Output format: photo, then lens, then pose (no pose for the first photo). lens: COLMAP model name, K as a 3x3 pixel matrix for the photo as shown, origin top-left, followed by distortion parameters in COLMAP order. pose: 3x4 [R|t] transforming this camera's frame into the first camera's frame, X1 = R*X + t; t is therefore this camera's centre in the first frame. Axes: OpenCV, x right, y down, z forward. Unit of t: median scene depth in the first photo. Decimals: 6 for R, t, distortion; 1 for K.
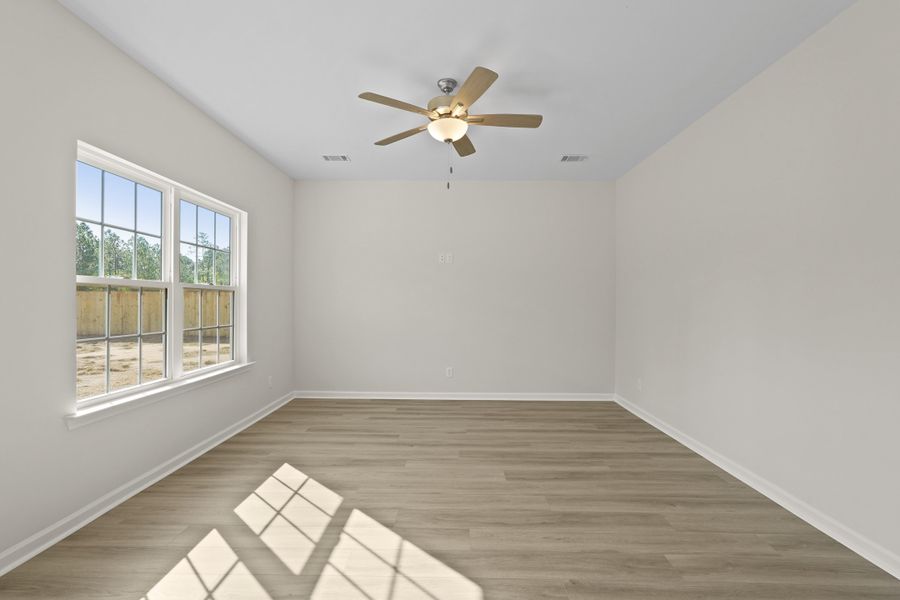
lens RADIAL K [[404.4, 0, 447.4], [0, 404.4, 301.9], [0, 0, 1]] dist [-0.001624, 0.001323]
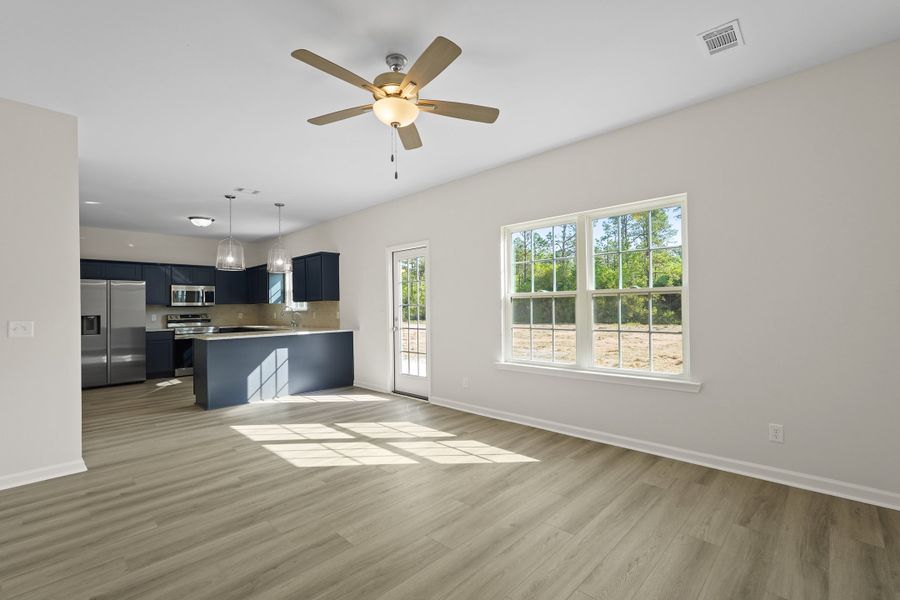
lens RADIAL K [[404.4, 0, 447.4], [0, 404.4, 301.9], [0, 0, 1]] dist [-0.001624, 0.001323]
pose [[-0.684628, -0.003022, -0.728886, 0.570910], [0.013685, 0.999762, -0.017000, 0.004263], [0.728764, -0.021613, -0.684424, 1.694376]]
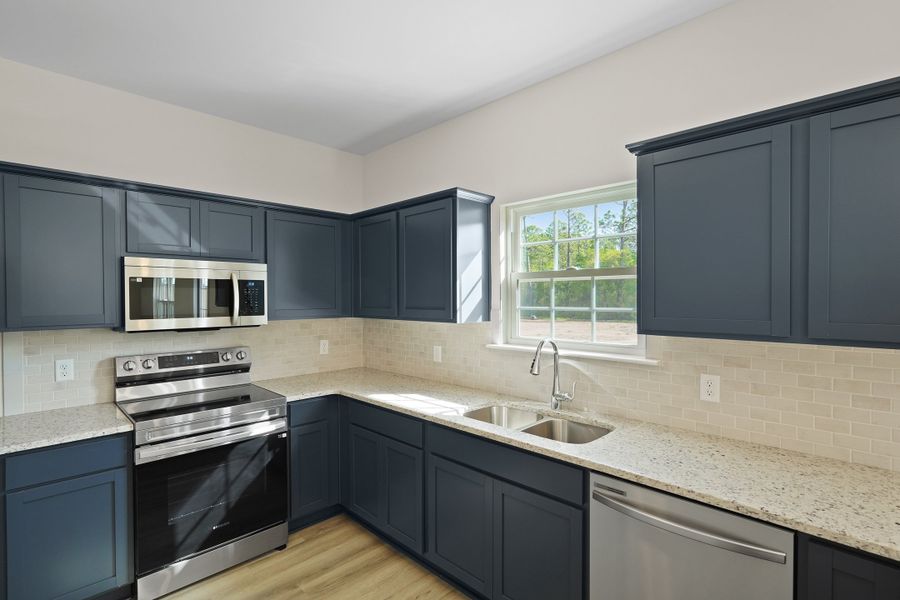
lens RADIAL K [[431.9, 0, 446.0], [0, 431.9, 302.3], [0, 0, 1]] dist [-0.000669, -0.000192]
pose [[-0.697271, 0.006885, -0.716774, 0.030894], [0.000280, 0.999956, 0.009333, -0.100776], [0.716807, 0.006307, -0.697243, -0.487569]]
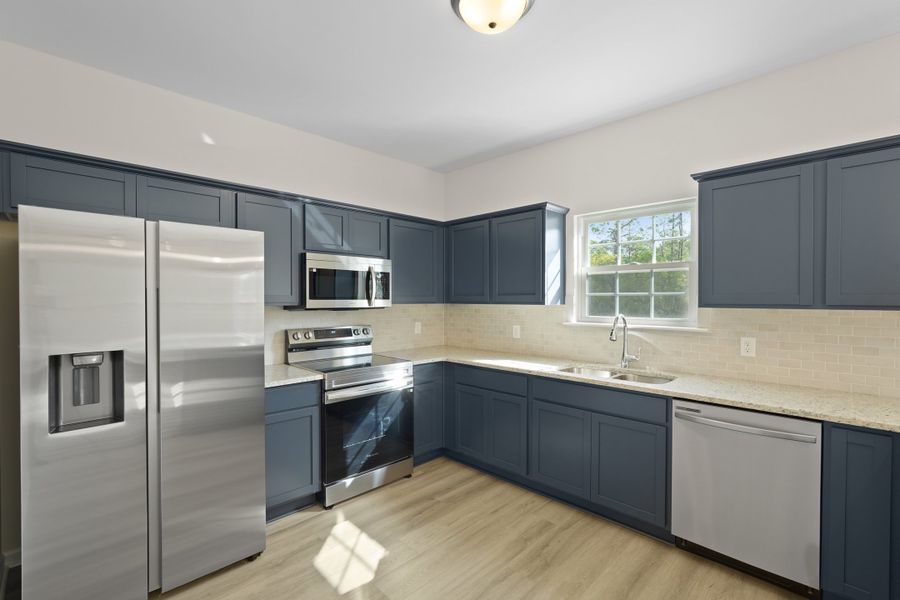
lens RADIAL K [[404.4, 0, 447.4], [0, 404.4, 301.9], [0, 0, 1]] dist [-0.001624, 0.001323]
pose [[-0.697124, 0.001699, -0.716949, 0.345237], [-0.003443, 0.999978, 0.005717, -0.063337], [0.716943, 0.006454, -0.697102, -0.515714]]
